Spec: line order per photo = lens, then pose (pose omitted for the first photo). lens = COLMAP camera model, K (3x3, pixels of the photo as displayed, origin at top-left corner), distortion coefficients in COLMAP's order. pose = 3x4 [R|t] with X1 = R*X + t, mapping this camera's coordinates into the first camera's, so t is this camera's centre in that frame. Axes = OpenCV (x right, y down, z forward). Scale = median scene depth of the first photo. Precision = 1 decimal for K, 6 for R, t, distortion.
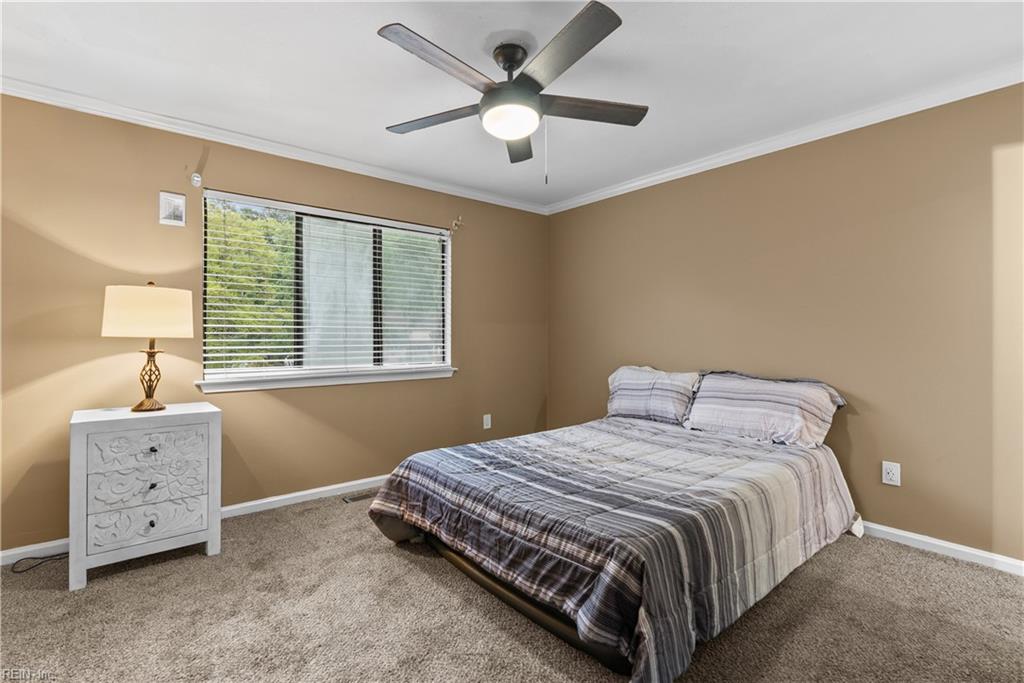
lens RADIAL K [[467.8, 0, 512.6], [0, 467.8, 332.3], [0, 0, 1]] dist [-0.002732, -0.000016]
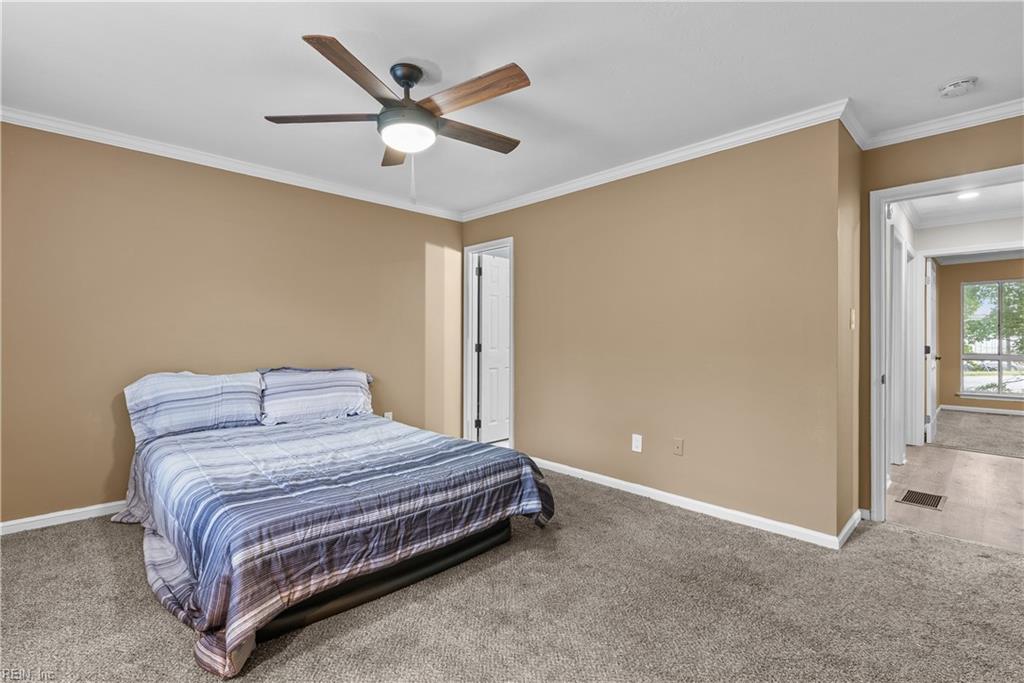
lens RADIAL K [[466.5, 0, 509.4], [0, 466.5, 325.1], [0, 0, 1]] dist [-0.000866, -0.000047]
pose [[-0.071711, 0.025572, 0.997098, -1.023204], [-0.012451, 0.999570, -0.026531, 0.006071], [-0.997348, -0.014317, -0.071362, 0.794556]]
